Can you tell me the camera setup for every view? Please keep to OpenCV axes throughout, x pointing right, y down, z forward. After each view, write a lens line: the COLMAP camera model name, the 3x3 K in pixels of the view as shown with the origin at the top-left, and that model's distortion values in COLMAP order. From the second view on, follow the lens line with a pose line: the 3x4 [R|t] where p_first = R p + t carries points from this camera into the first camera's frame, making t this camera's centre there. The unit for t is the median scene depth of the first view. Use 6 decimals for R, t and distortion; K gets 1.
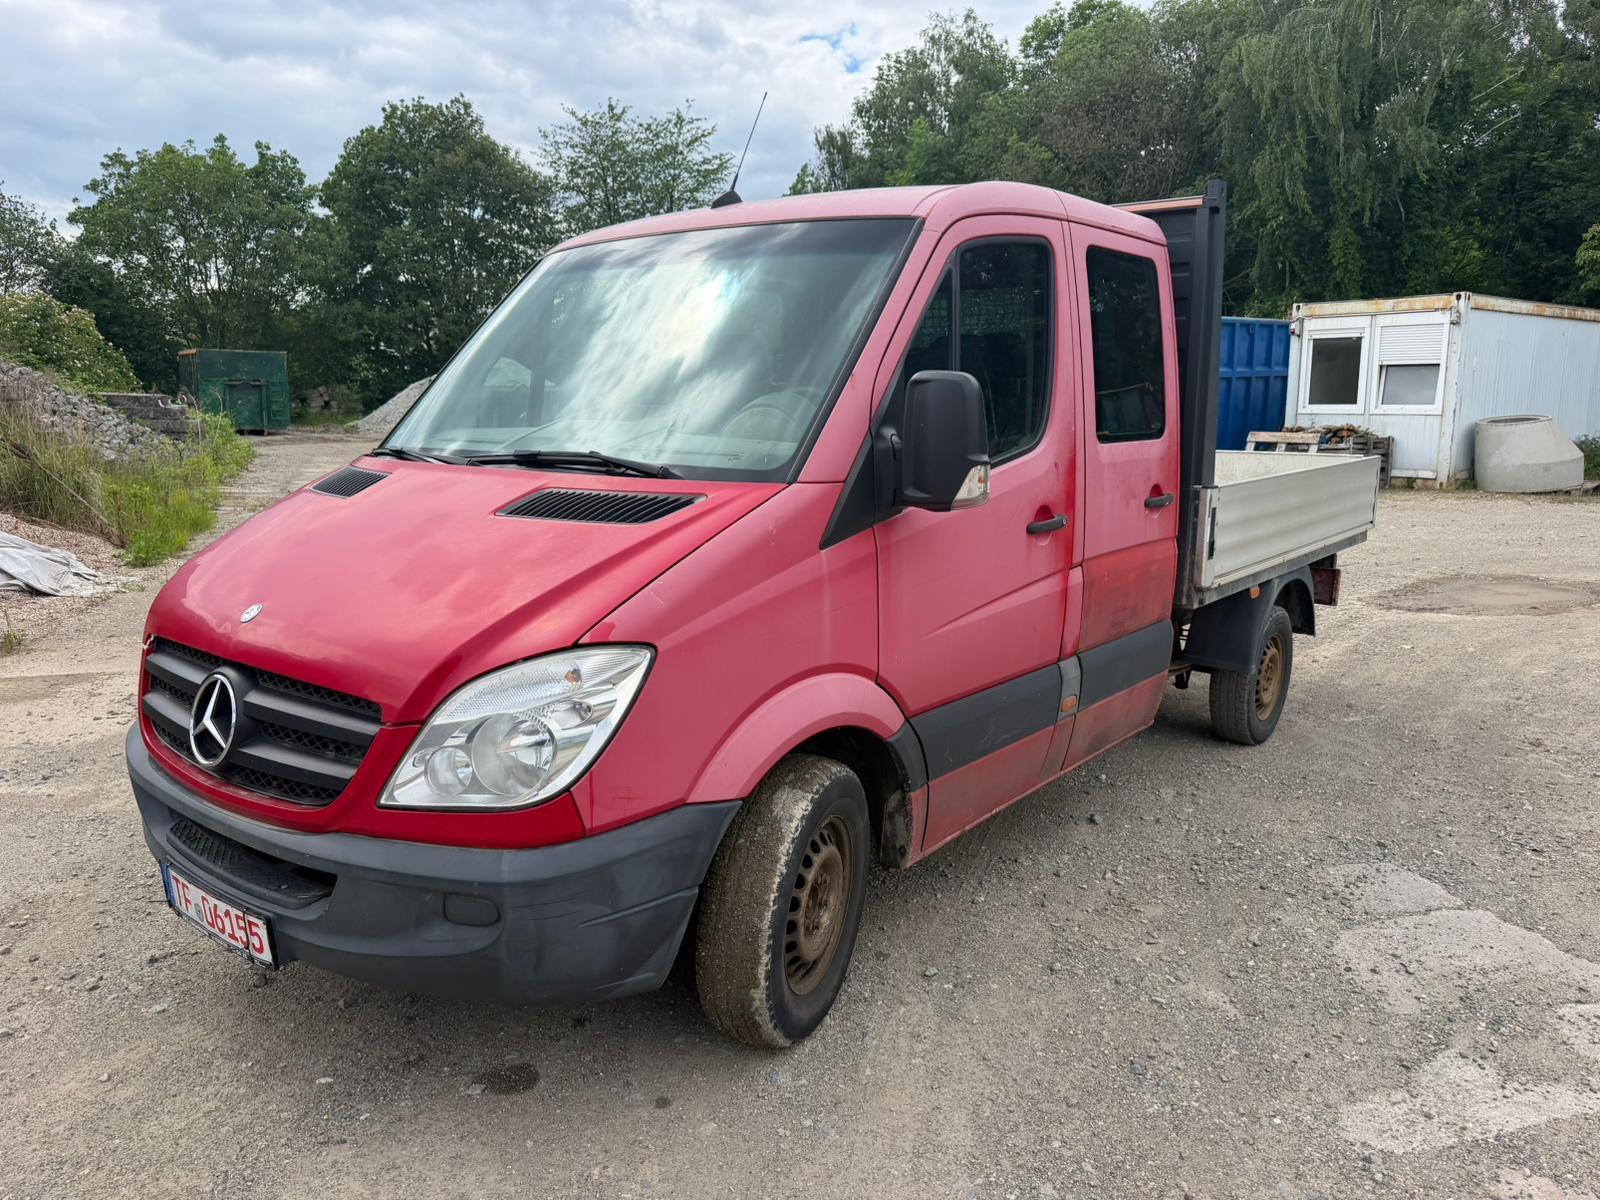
lens RADIAL K [[1142.0, 0, 847.7], [0, 1142.0, 609.1], [0, 0, 1]] dist [0.000910, 0.002138]
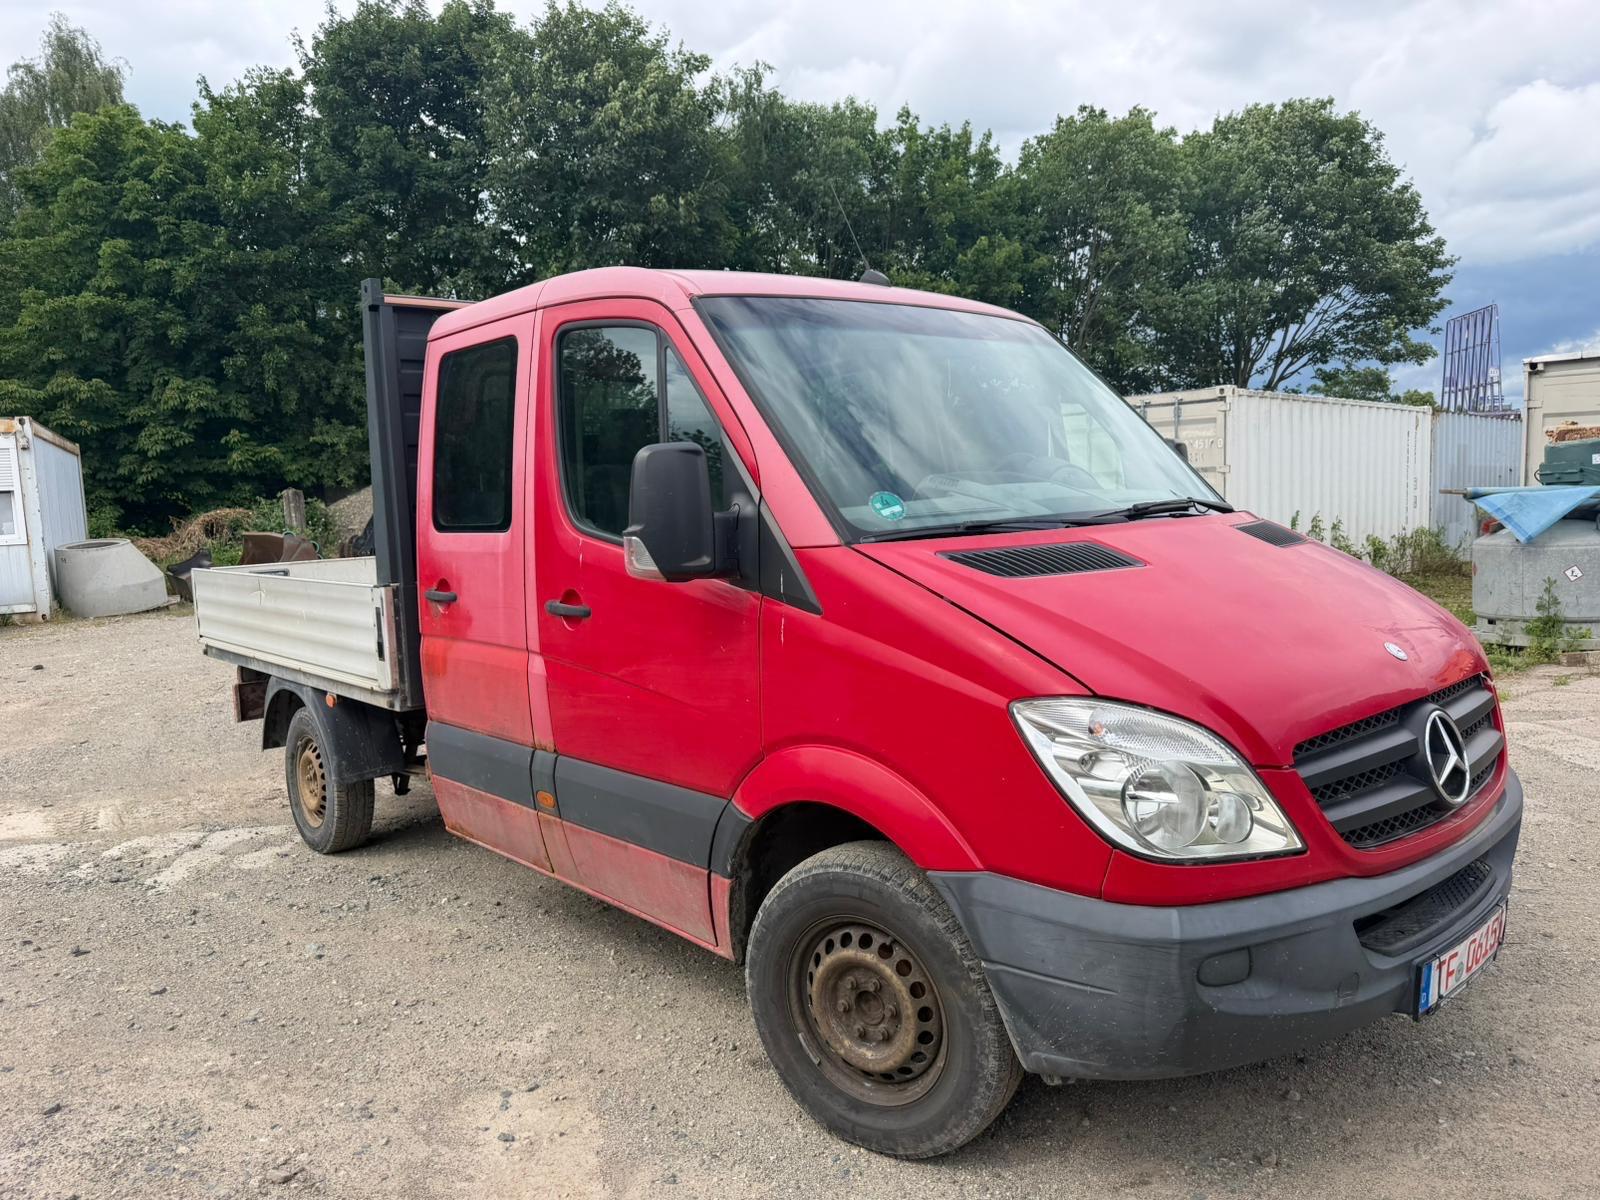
lens RADIAL K [[1142.0, 0, 802.2], [0, 1142.0, 606.0], [0, 0, 1]] dist [0.000910, 0.002138]
pose [[0.171818, -0.110835, 0.978874, -0.295083], [0.231520, 0.970364, 0.069234, -0.038295], [-0.957537, 0.214733, 0.192386, 0.219133]]
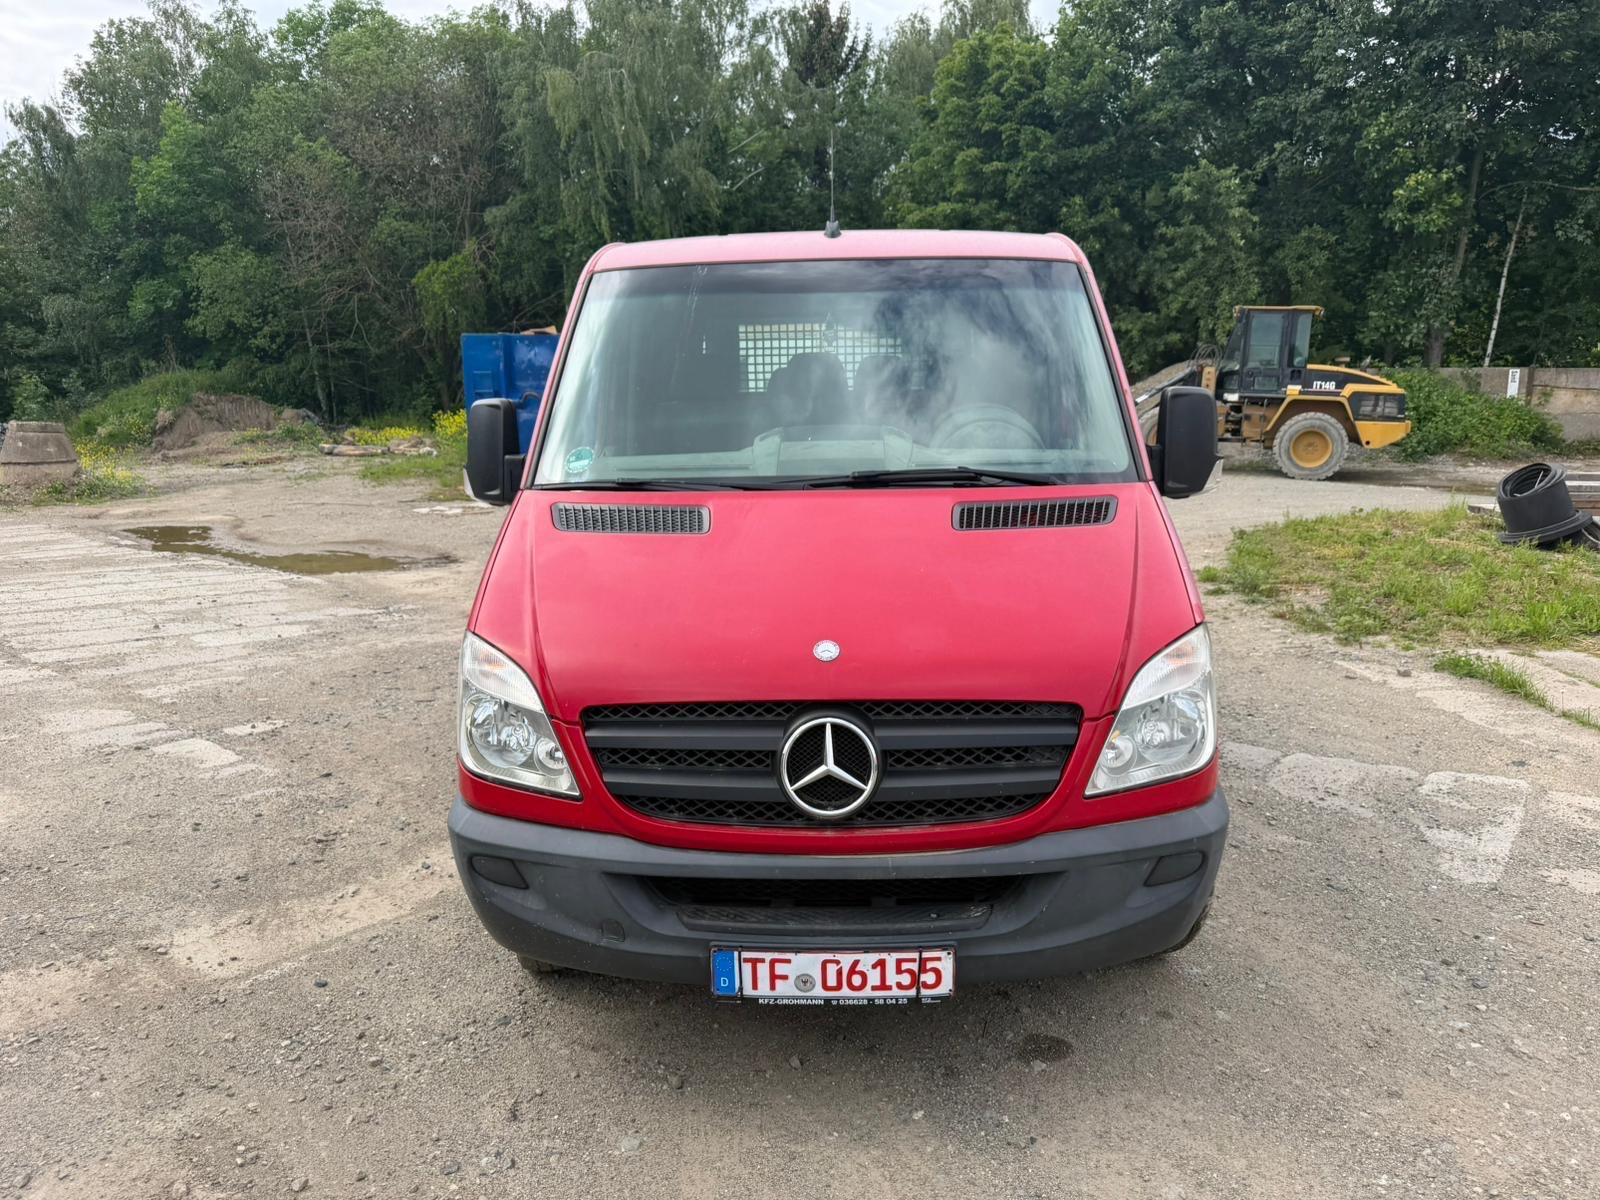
lens RADIAL K [[1142.0, 0, 794.9], [0, 1142.0, 594.9], [0, 0, 1]] dist [0.000910, 0.002138]
pose [[0.802324, -0.116444, 0.585420, -0.216473], [0.129378, 0.991396, 0.019882, -0.012604], [-0.582698, 0.059788, 0.810487, 0.049505]]
